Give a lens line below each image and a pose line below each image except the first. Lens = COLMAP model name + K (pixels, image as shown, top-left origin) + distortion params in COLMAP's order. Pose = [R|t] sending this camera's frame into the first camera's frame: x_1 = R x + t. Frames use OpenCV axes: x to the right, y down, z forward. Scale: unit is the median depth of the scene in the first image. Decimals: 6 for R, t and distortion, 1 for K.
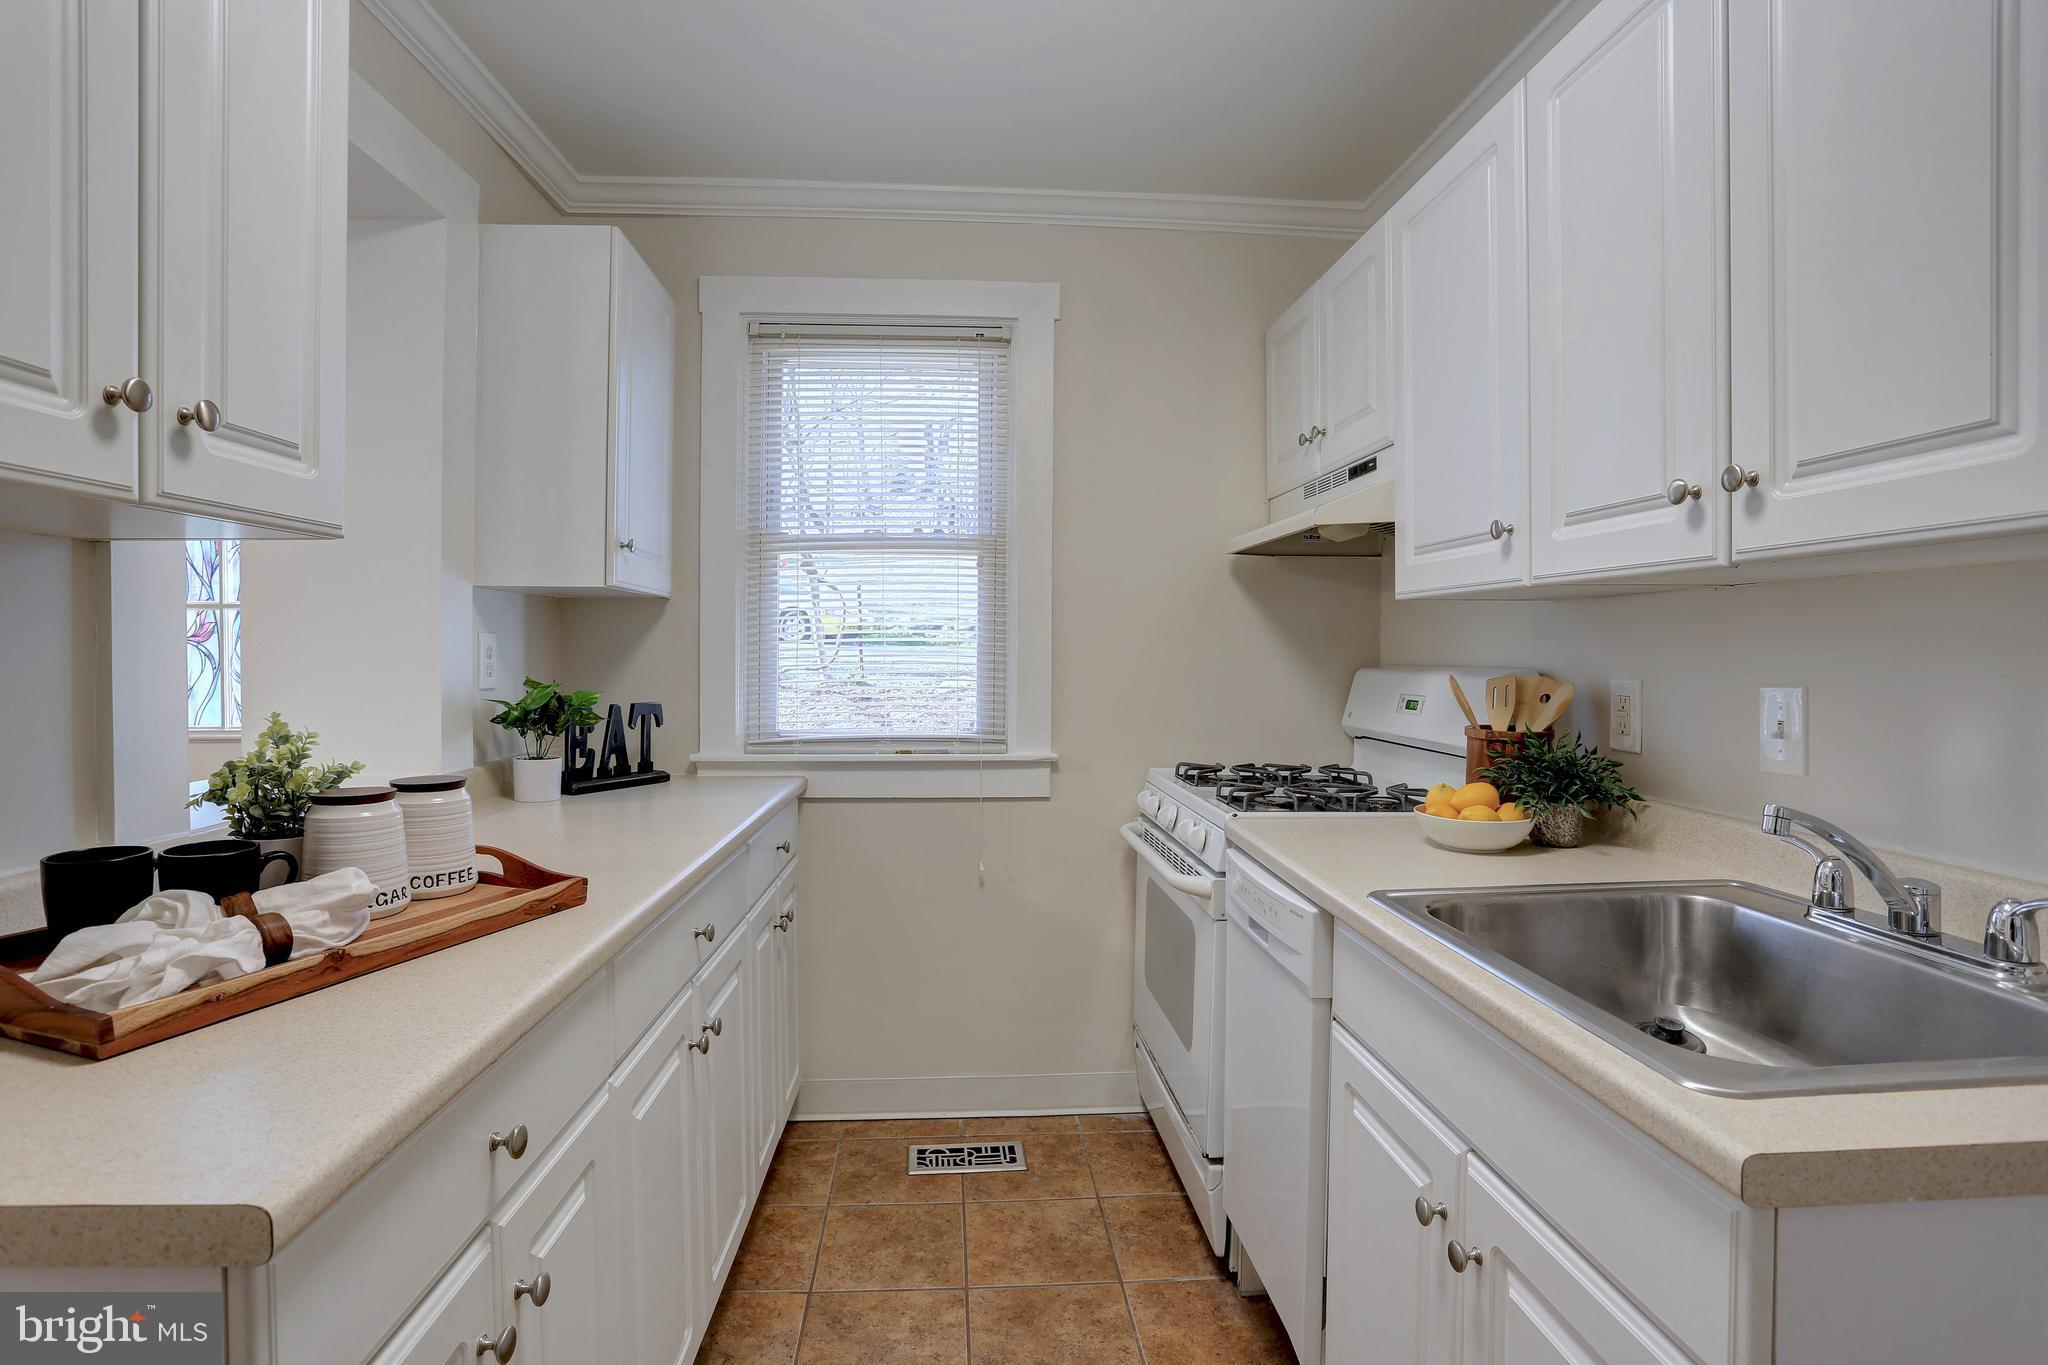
lens RADIAL K [[1024.0, 0, 990.1], [0, 1024.0, 666.2], [0, 0, 1]] dist [-0.066137, 0.027390]
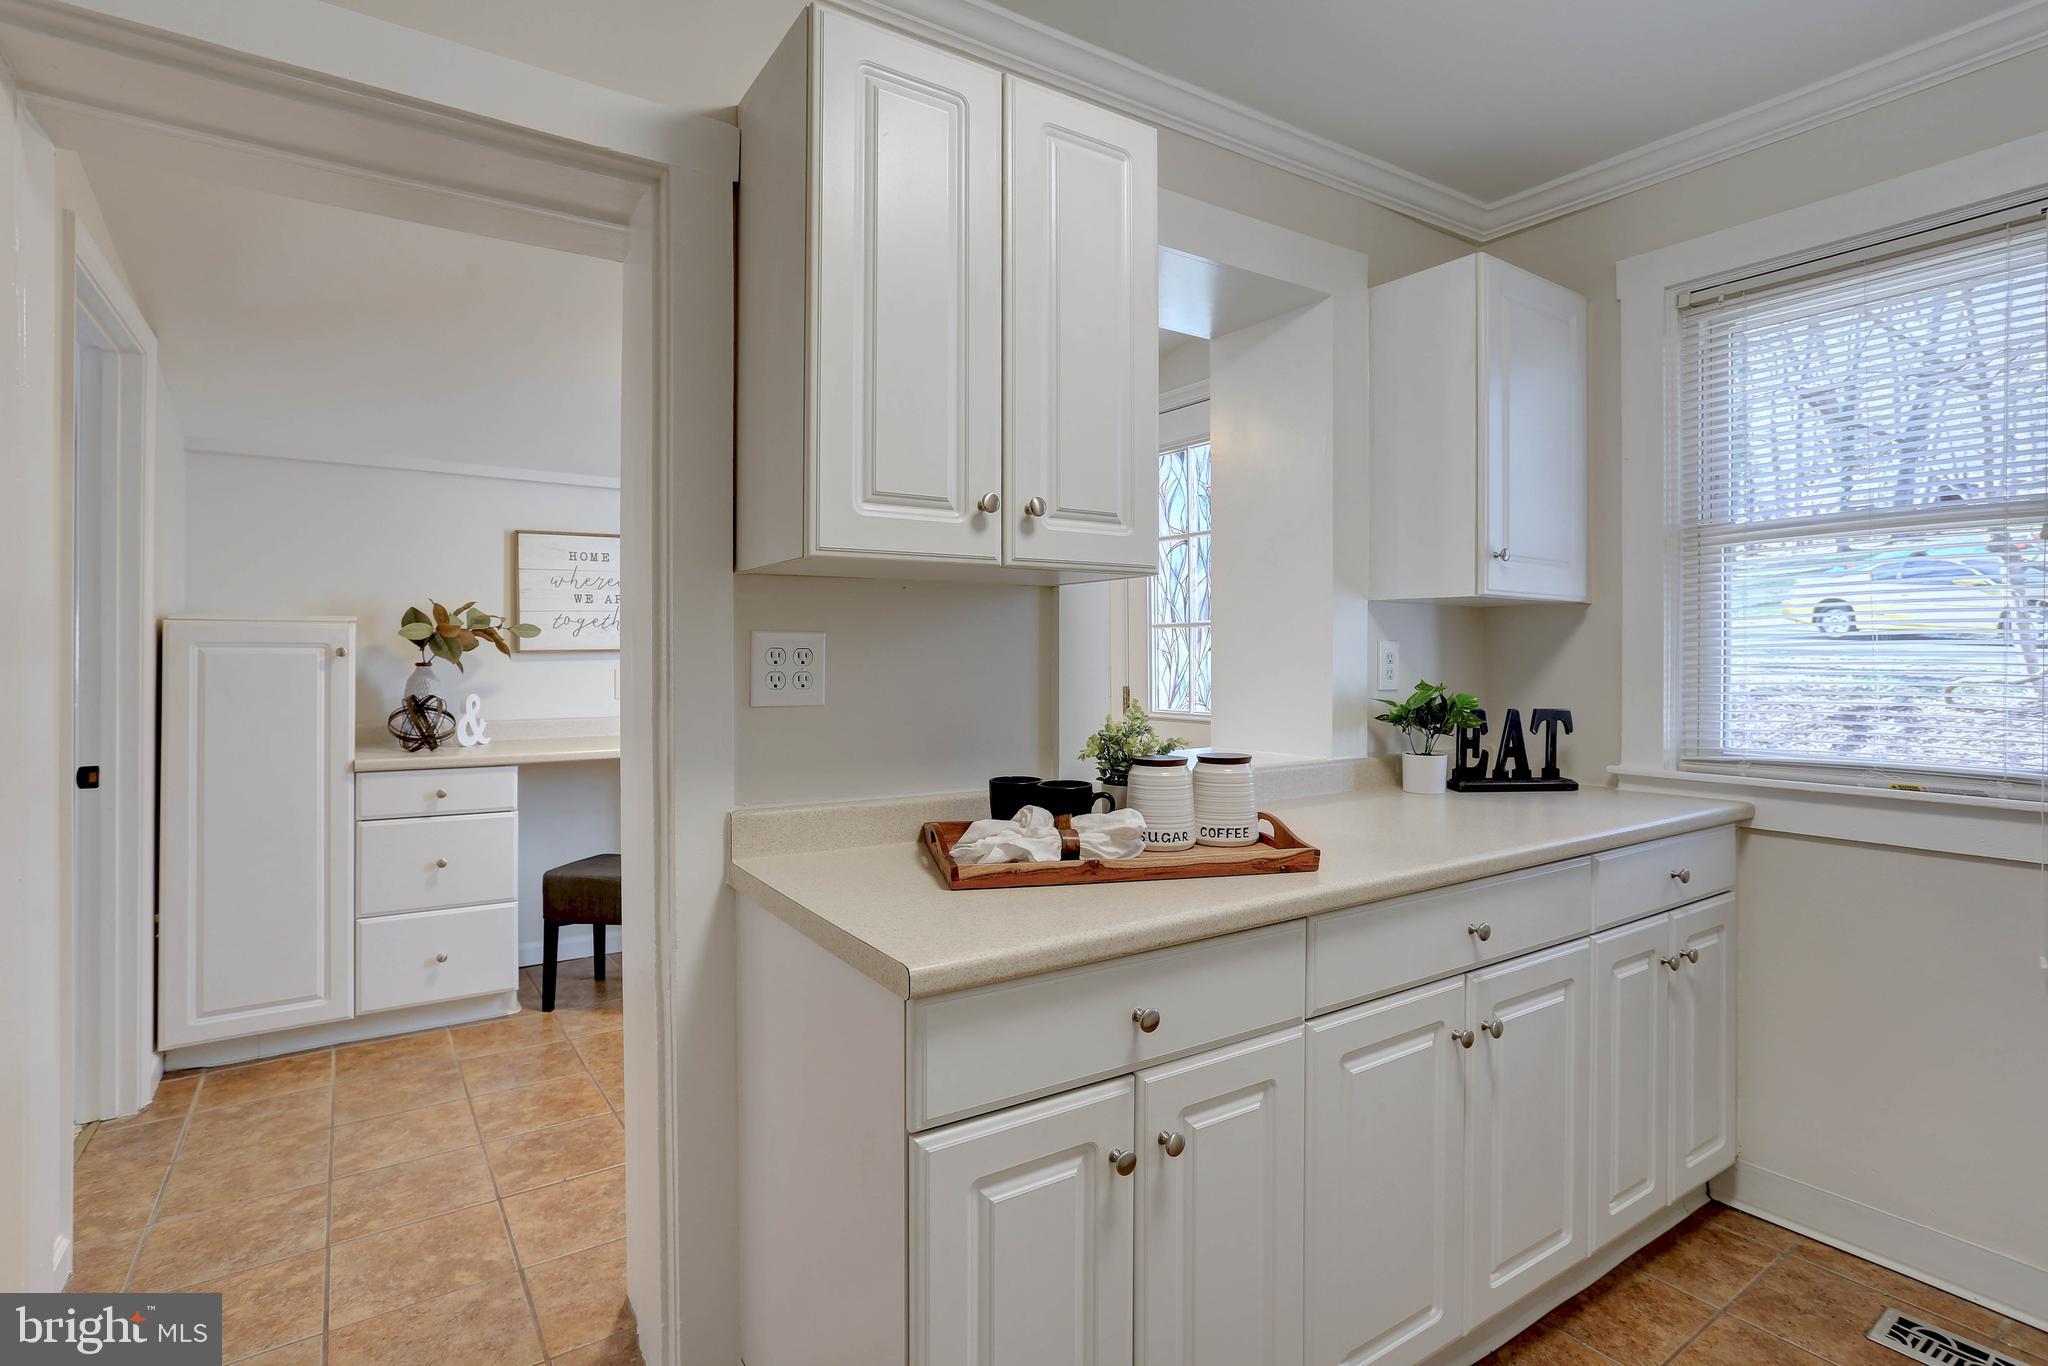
lens RADIAL K [[994.2, 0, 1031.0], [0, 994.2, 651.7], [0, 0, 1]] dist [-0.043549, 0.022279]
pose [[0.534638, -0.005380, -0.845064, 0.226475], [-0.013100, 0.999807, -0.014653, 0.000795], [0.844980, 0.018904, 0.534464, 0.059804]]
